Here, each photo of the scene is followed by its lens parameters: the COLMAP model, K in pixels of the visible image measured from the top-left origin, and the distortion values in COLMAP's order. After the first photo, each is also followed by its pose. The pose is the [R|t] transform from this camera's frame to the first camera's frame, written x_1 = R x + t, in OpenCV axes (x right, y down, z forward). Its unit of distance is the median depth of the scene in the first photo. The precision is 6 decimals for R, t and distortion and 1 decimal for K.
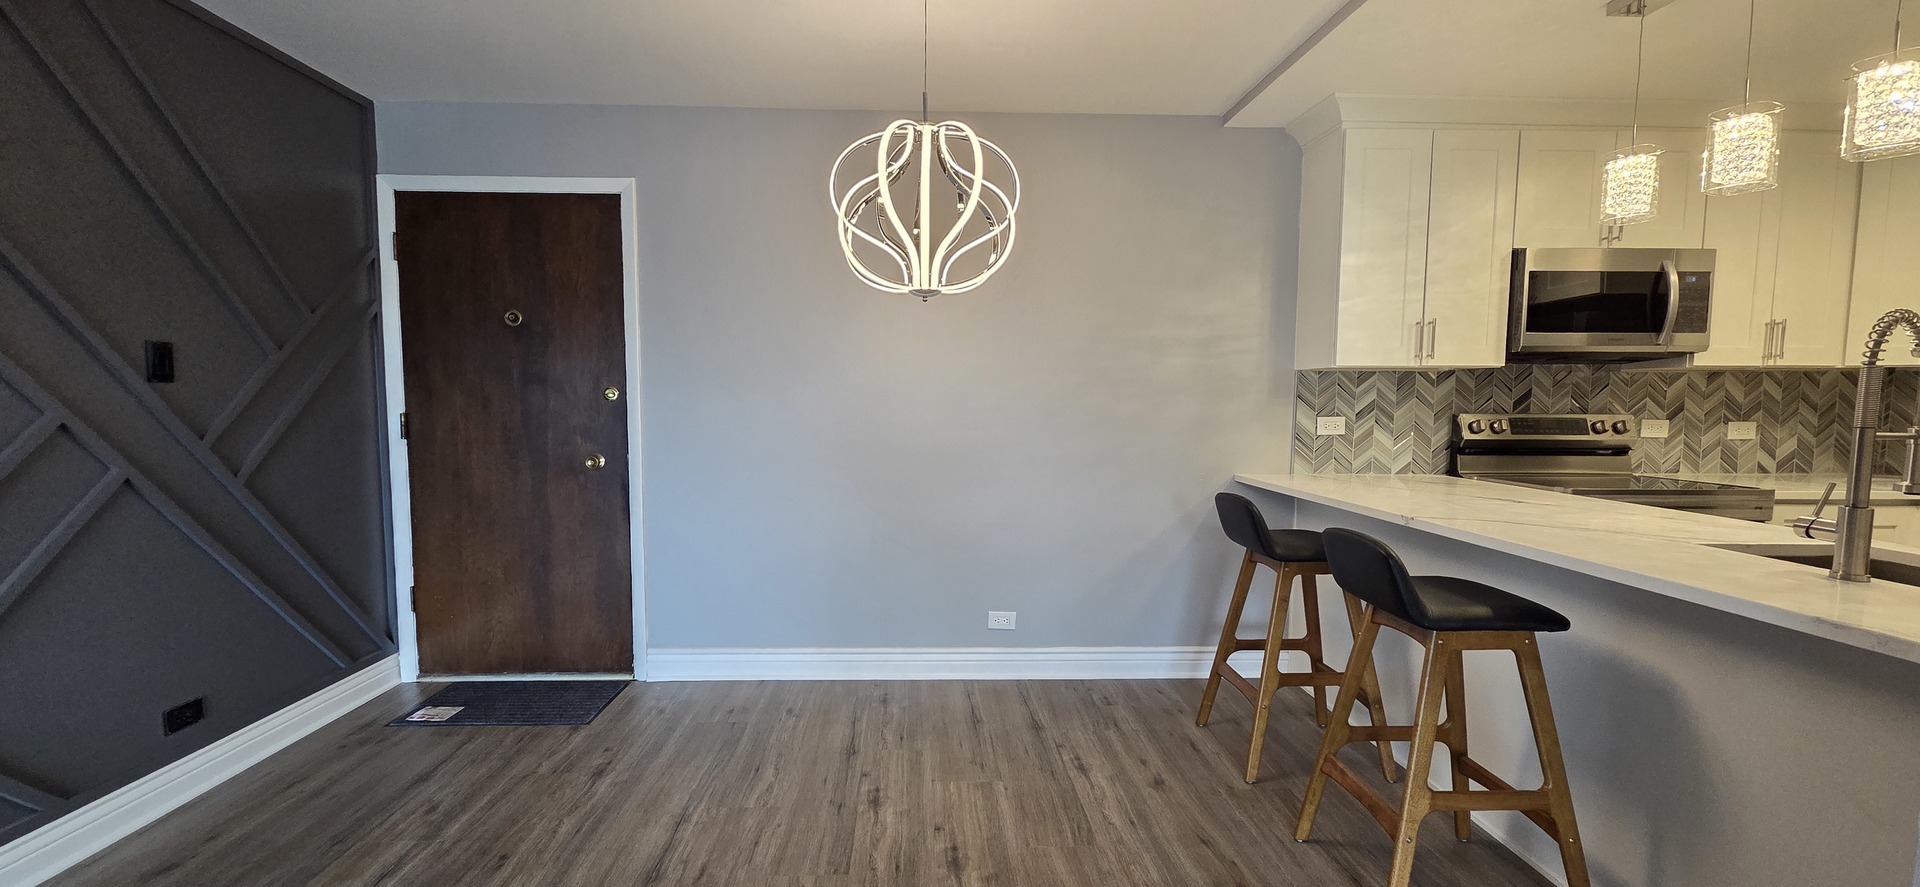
lens RADIAL K [[779.5, 0, 957.5], [0, 779.5, 451.2], [0, 0, 1]] dist [-0.001833, 0.000160]
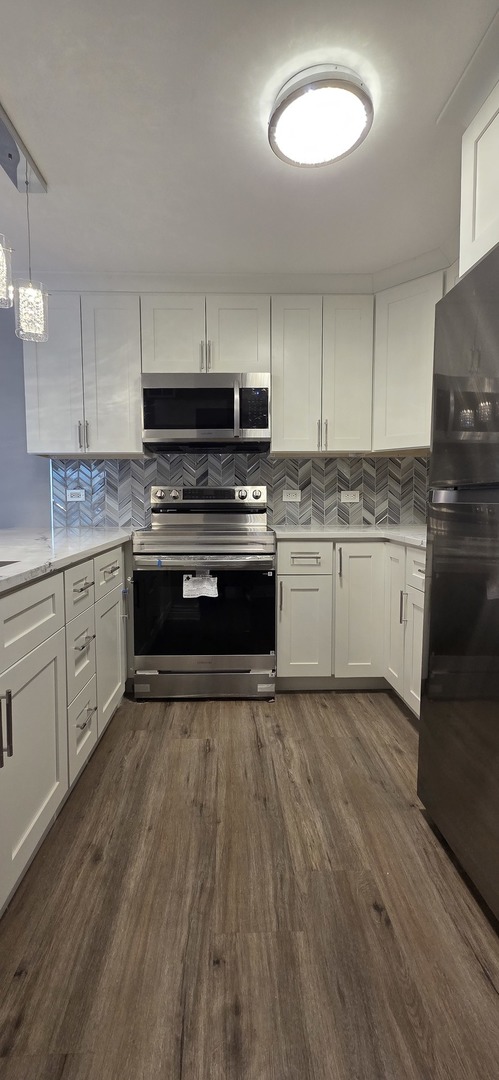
lens RADIAL K [[438.5, 0, 247.8], [0, 438.5, 538.4], [0, 0, 1]] dist [-0.001833, 0.000160]
pose [[0.999908, -0.006480, -0.011947, 0.819755], [0.006778, 0.999662, 0.025102, 0.032546], [0.011780, -0.025180, 0.999614, 0.134663]]
